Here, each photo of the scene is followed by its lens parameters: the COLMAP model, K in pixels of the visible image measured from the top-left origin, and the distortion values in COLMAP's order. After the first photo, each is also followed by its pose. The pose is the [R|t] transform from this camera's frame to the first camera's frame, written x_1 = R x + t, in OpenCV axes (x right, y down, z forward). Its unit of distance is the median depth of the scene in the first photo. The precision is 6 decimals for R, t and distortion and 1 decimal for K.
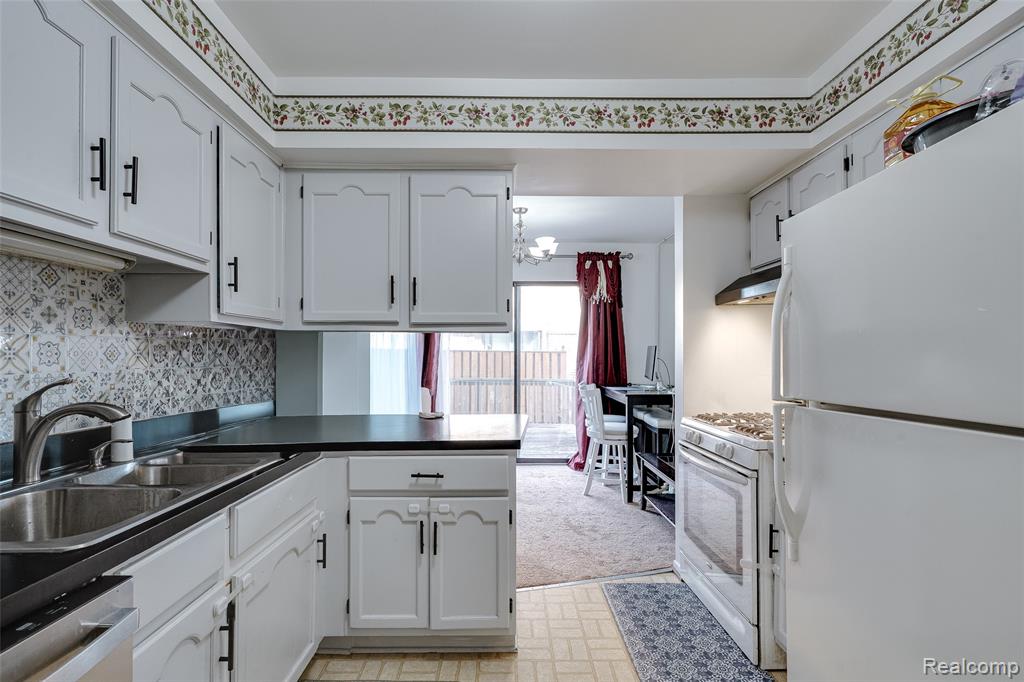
lens RADIAL K [[483.2, 0, 506.1], [0, 483.2, 354.1], [0, 0, 1]] dist [-0.002559, 0.002214]
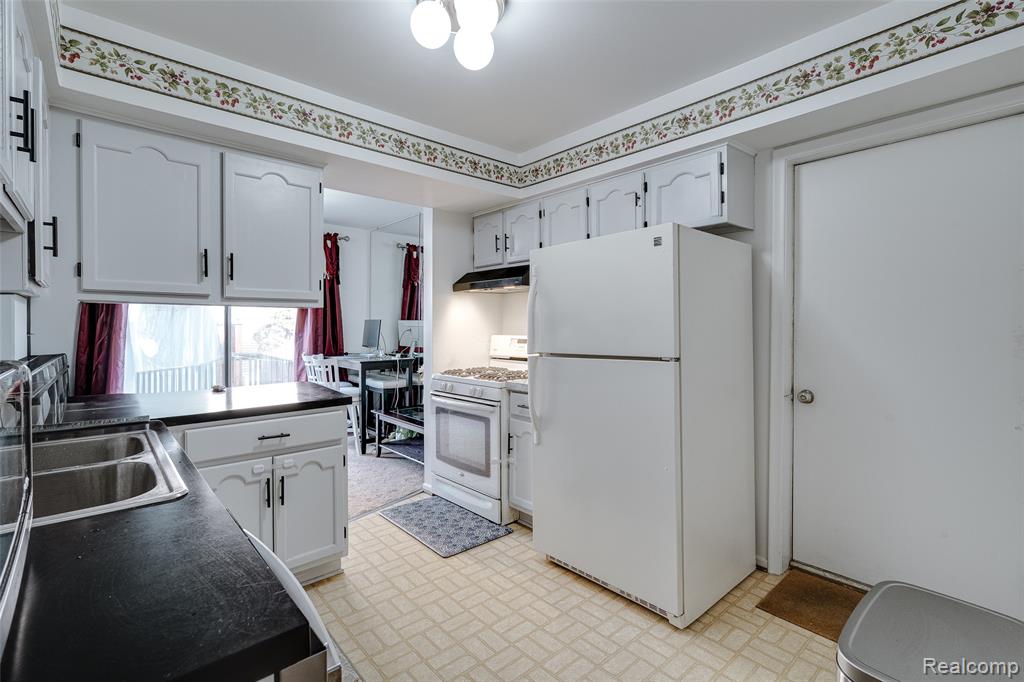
lens RADIAL K [[470.0, 0, 509.9], [0, 470.0, 334.7], [0, 0, 1]] dist [0.000973, 0.000852]
pose [[0.752776, -0.011468, 0.658176, -0.429417], [-0.000379, 0.999841, 0.017855, -0.002432], [-0.658276, -0.013691, 0.752652, -0.158614]]
